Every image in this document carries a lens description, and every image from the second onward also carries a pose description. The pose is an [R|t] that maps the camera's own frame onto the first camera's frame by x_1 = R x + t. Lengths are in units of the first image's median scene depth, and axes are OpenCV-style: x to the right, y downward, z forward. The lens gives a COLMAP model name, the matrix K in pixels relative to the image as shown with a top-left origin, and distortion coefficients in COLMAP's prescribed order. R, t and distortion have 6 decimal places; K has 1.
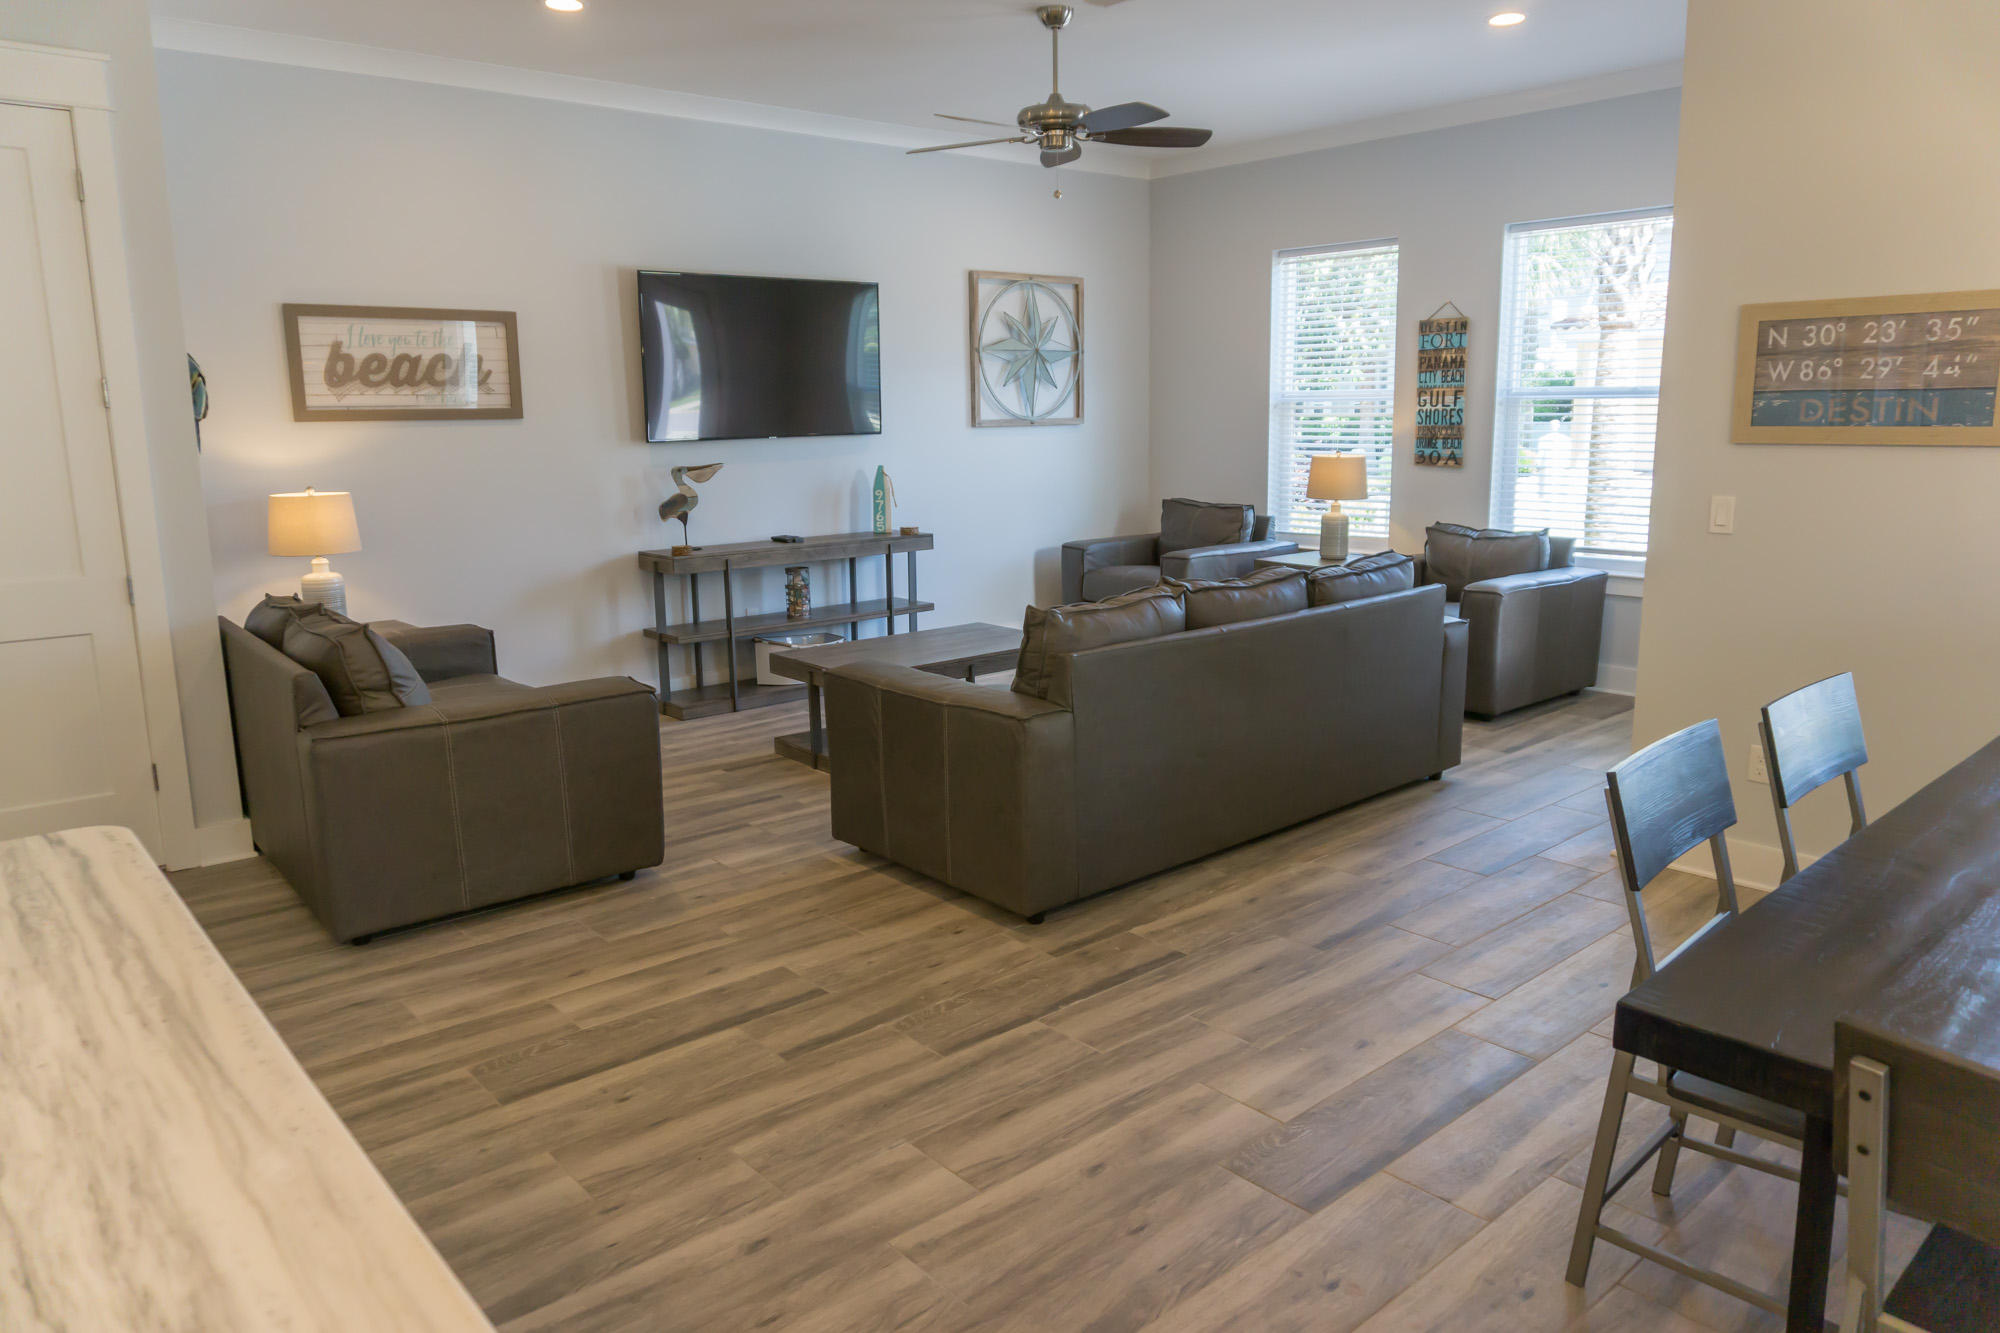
lens RADIAL K [[1332.3, 0, 996.5], [0, 1332.3, 671.4], [0, 0, 1]] dist [-0.019576, -0.001633]
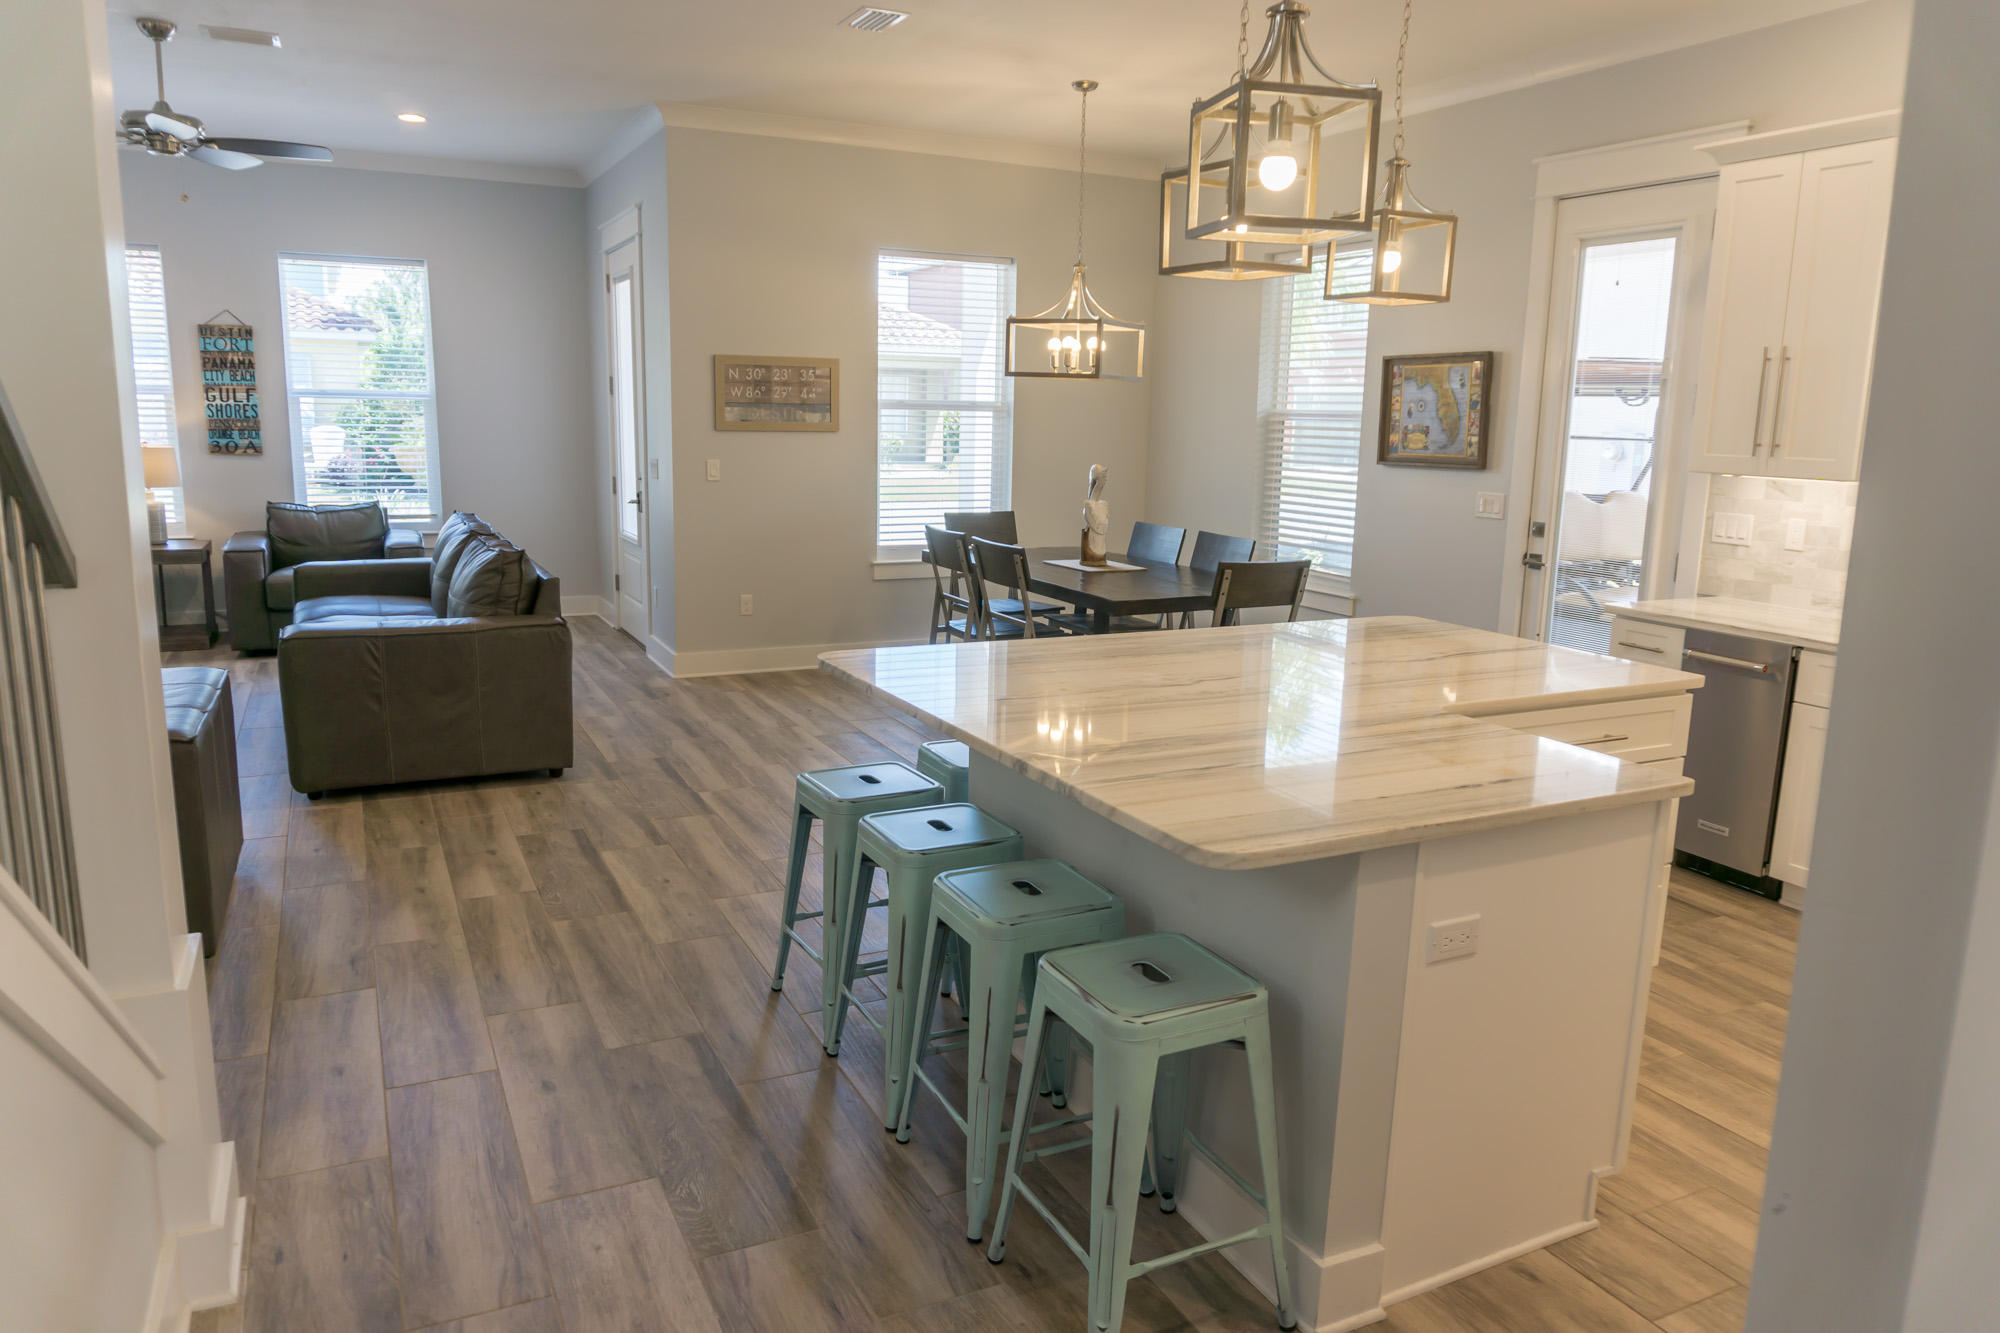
lens RADIAL K [[1332.3, 0, 998.2], [0, 1332.3, 672.8], [0, 0, 1]] dist [-0.019576, -0.001633]
pose [[0.248022, -0.167613, 0.954144, -0.747414], [0.165383, 0.977786, 0.128776, -0.011903], [-0.954533, 0.125859, 0.270233, 0.116794]]
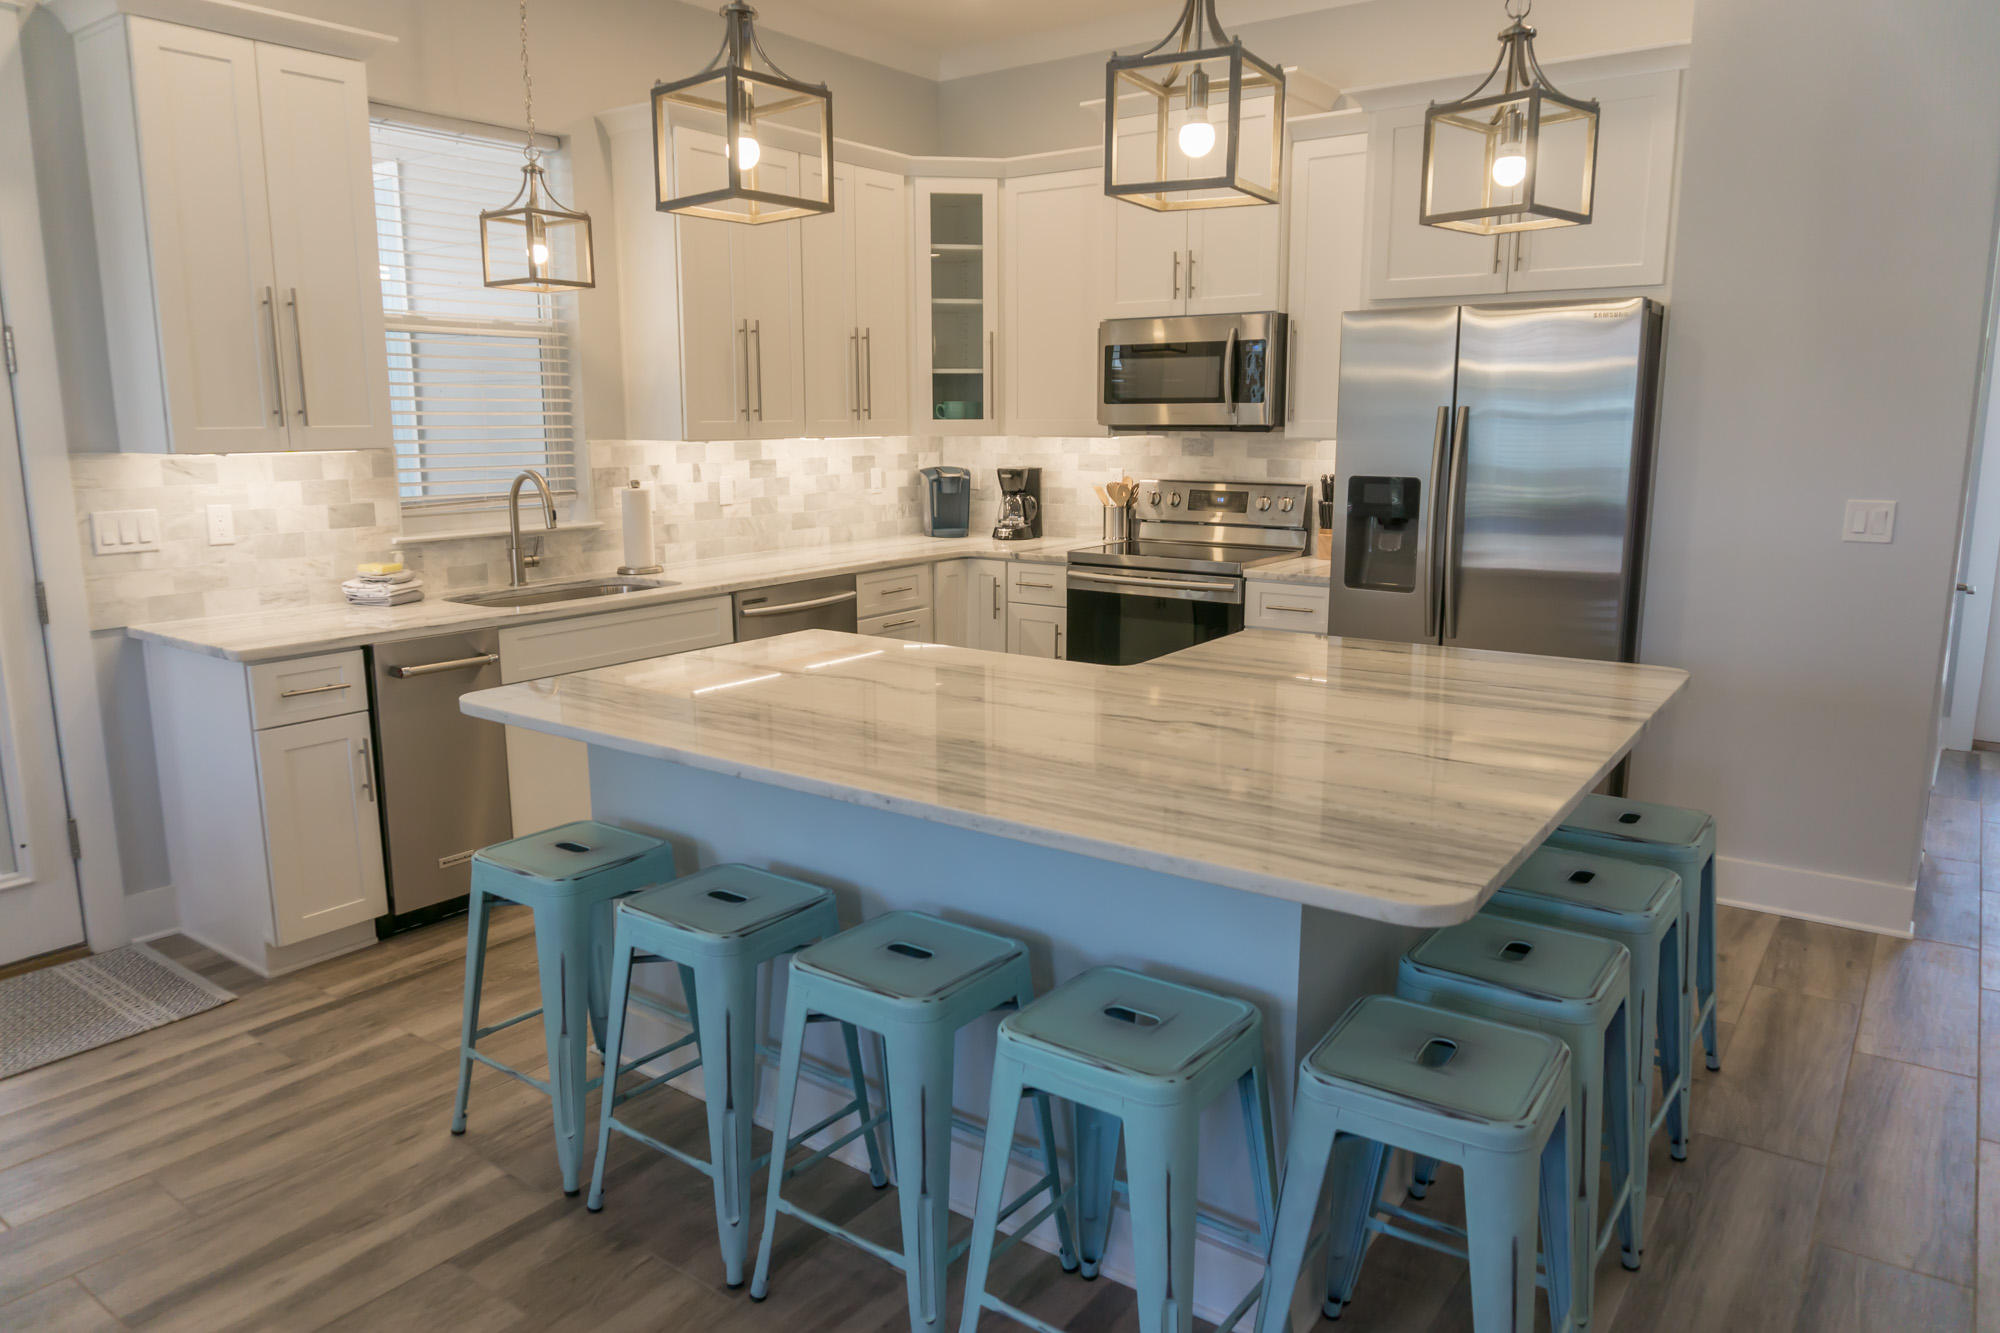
lens RADIAL K [[1332.3, 0, 1000.3], [0, 1332.3, 665.8], [0, 0, 1]] dist [-0.019576, -0.001633]
pose [[-0.974427, 0.055818, -0.217660, -0.093214], [-0.029847, 0.927921, 0.371580, -0.093379], [0.222712, 0.368574, -0.902526, 0.533275]]
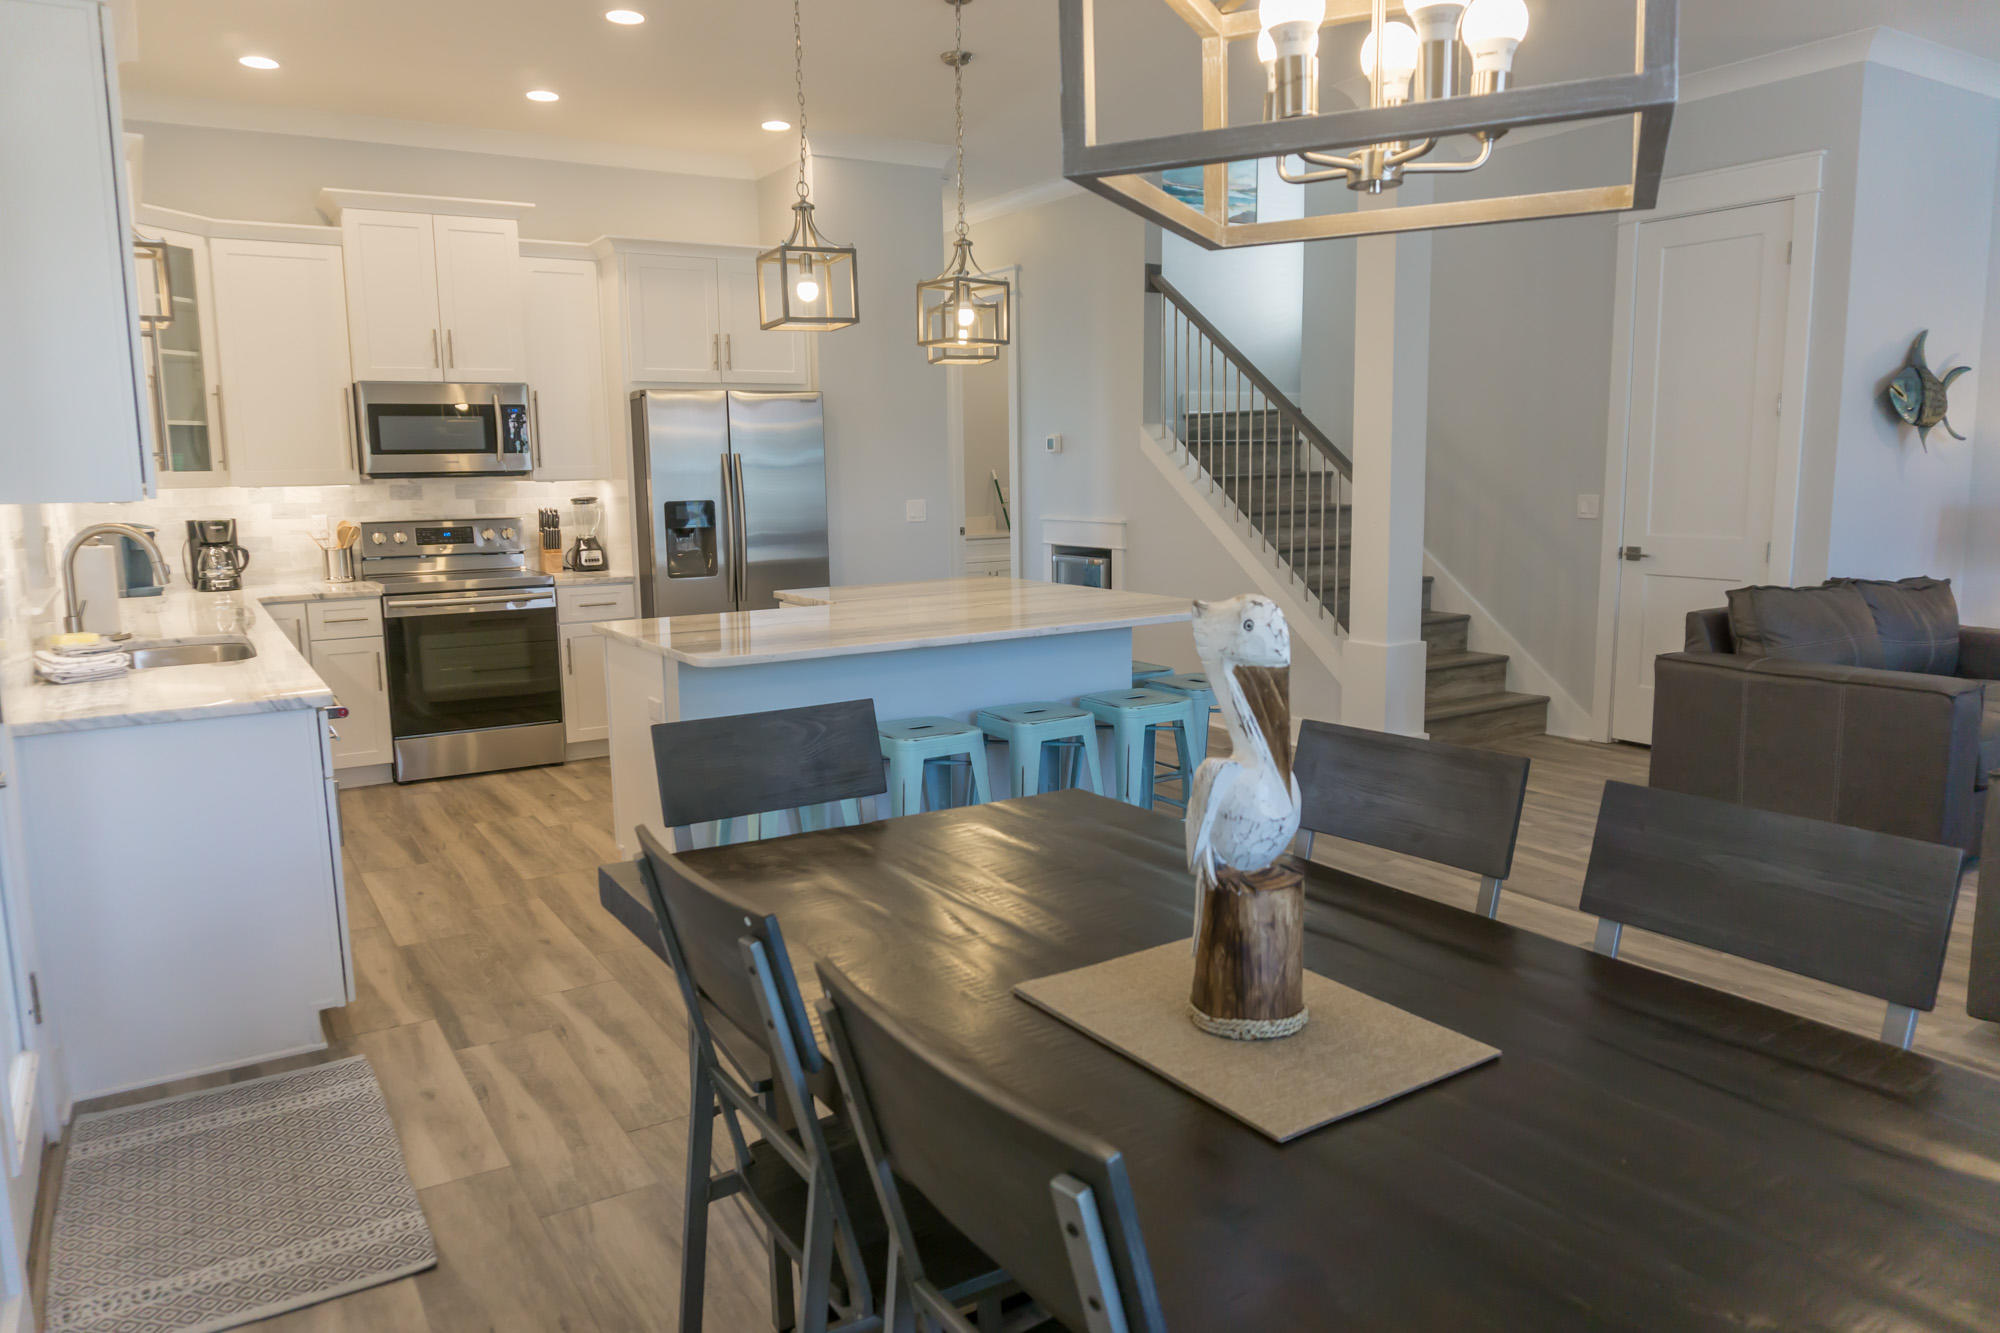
lens RADIAL K [[1332.3, 0, 985.8], [0, 1332.3, 670.0], [0, 0, 1]] dist [-0.019576, -0.001633]
pose [[-0.149658, 0.162674, -0.975264, 0.554477], [-0.175863, 0.966265, 0.188160, -0.041685], [0.972972, 0.199673, -0.116001, 0.288439]]
